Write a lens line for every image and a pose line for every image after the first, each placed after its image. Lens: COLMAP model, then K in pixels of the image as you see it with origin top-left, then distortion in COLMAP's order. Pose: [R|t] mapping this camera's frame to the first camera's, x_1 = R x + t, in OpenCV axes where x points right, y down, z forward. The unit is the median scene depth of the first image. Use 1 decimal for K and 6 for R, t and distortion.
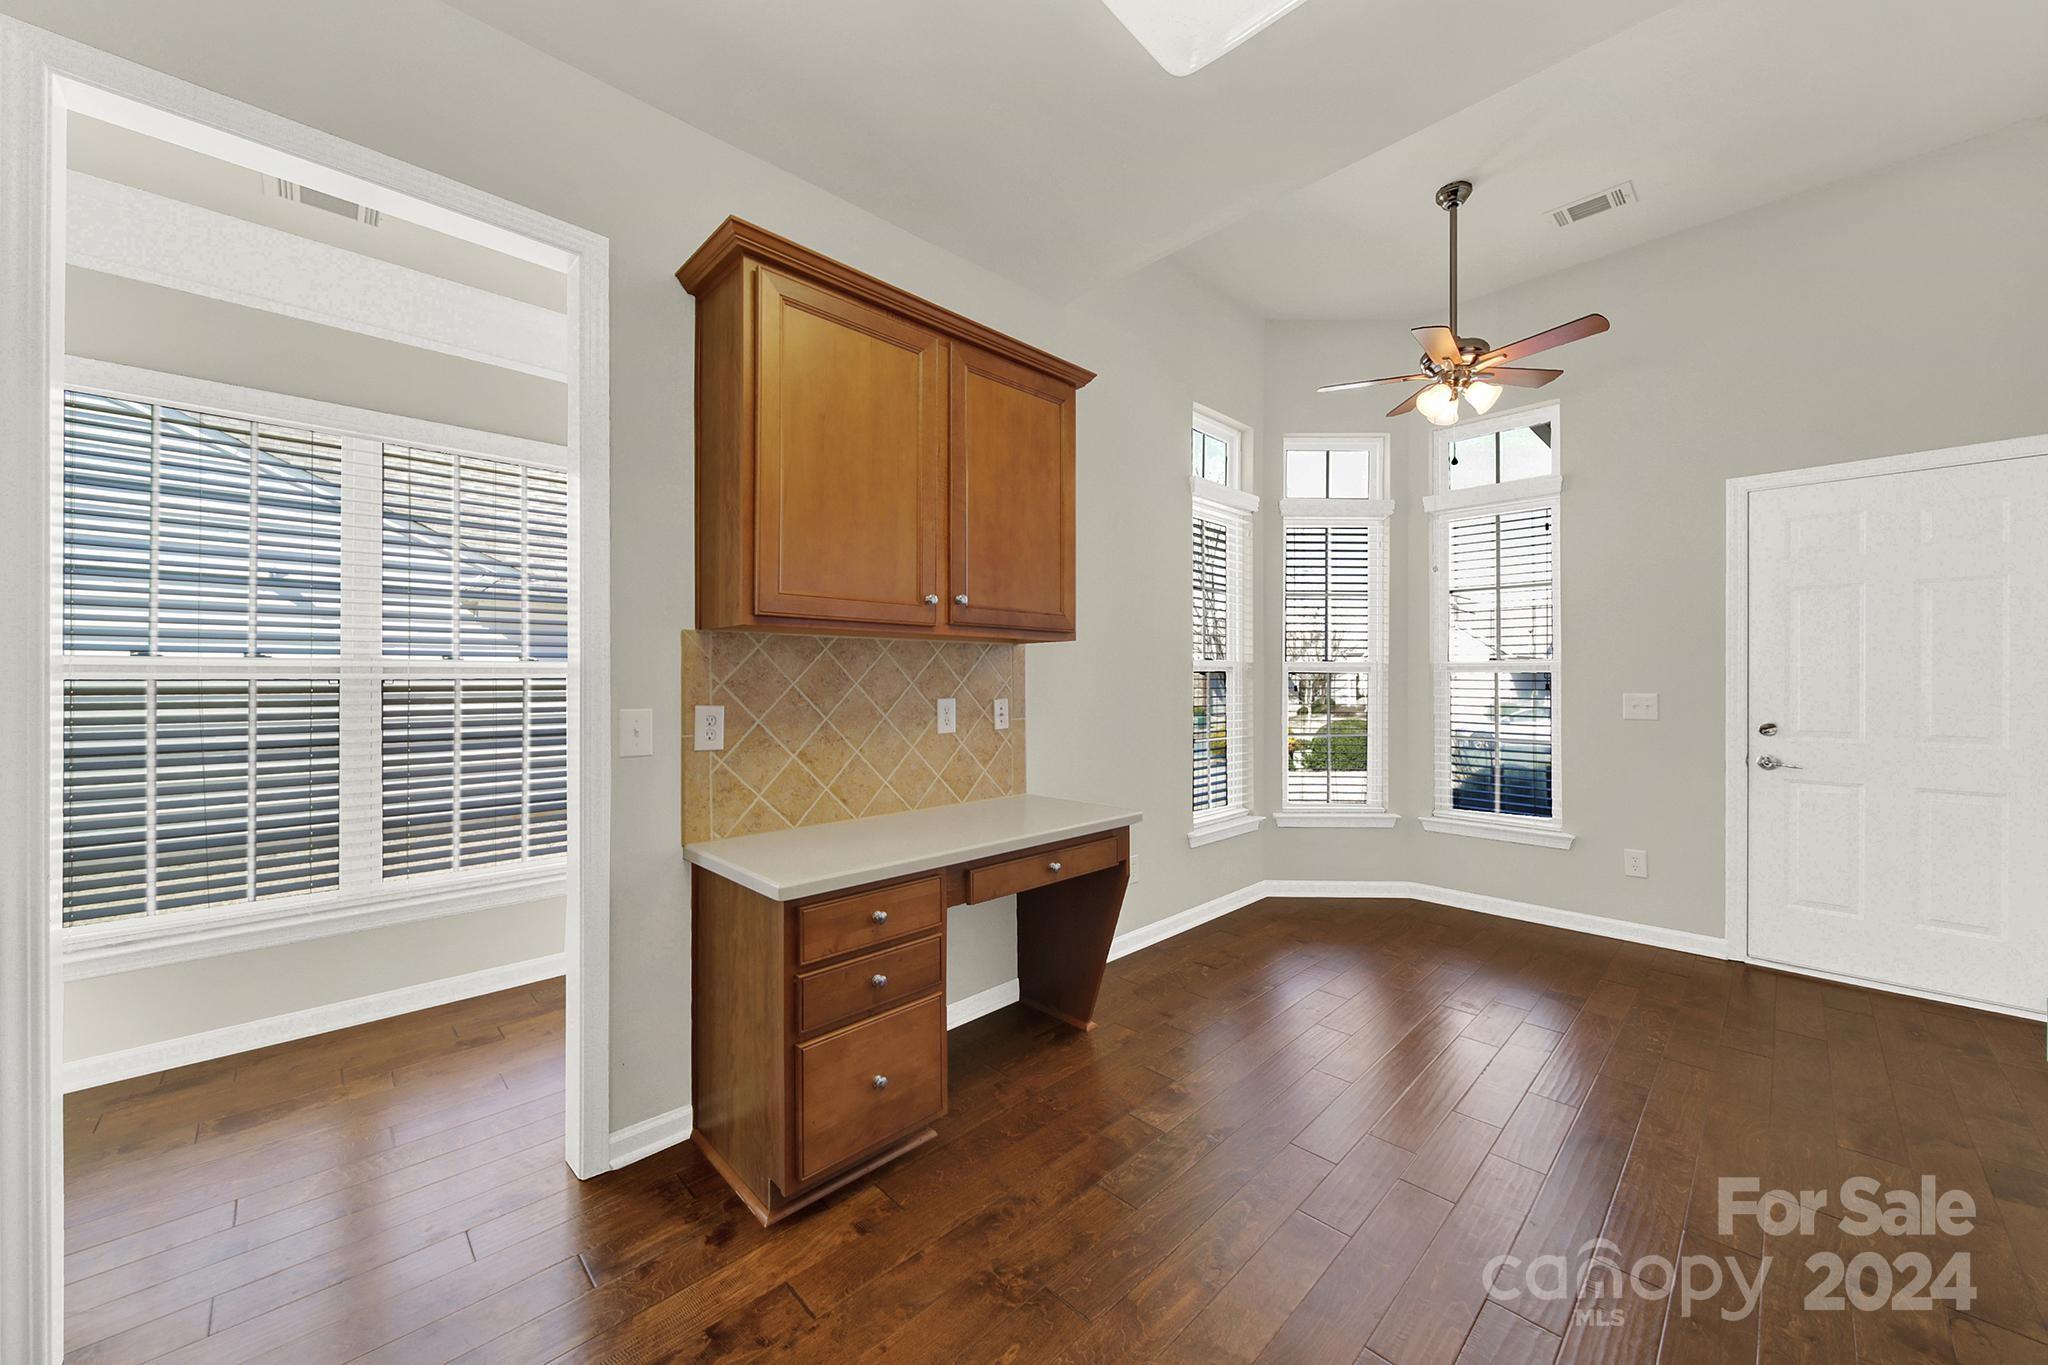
lens RADIAL K [[754.3, 0, 1024.4], [0, 754.3, 676.6], [0, 0, 1]] dist [-0.000633, 0.000233]
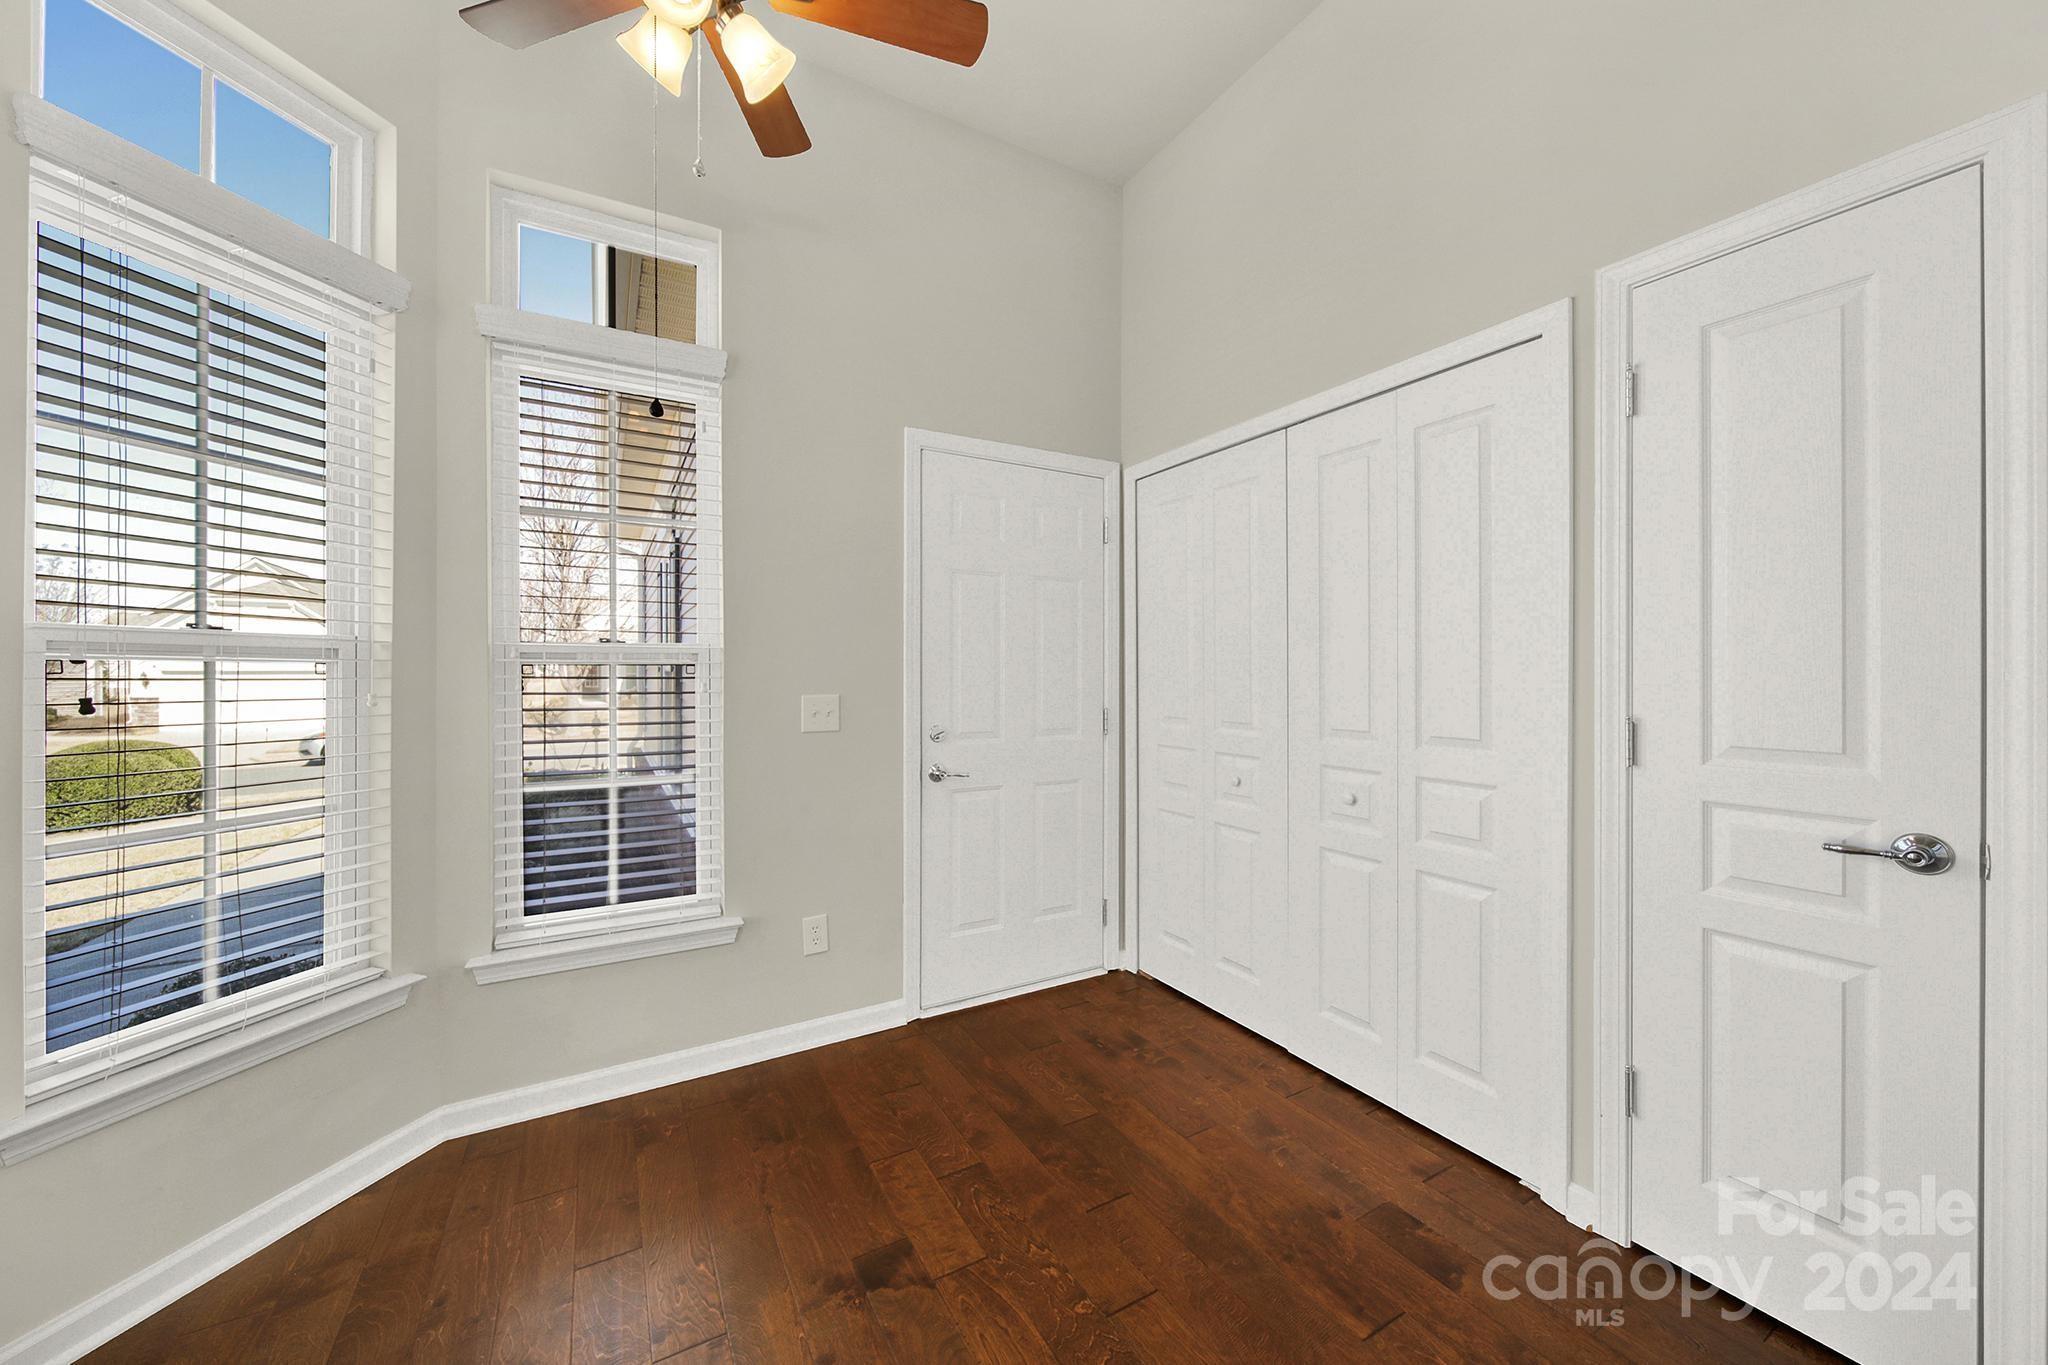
lens RADIAL K [[738.3, 0, 1025.5], [0, 738.3, 676.6], [0, 0, 1]] dist [-0.007958, -0.000238]
pose [[0.245652, -0.003217, 0.969353, 0.202923], [-0.002161, 0.999990, 0.003866, 0.001860], [-0.969356, -0.003044, 0.245643, 0.684218]]
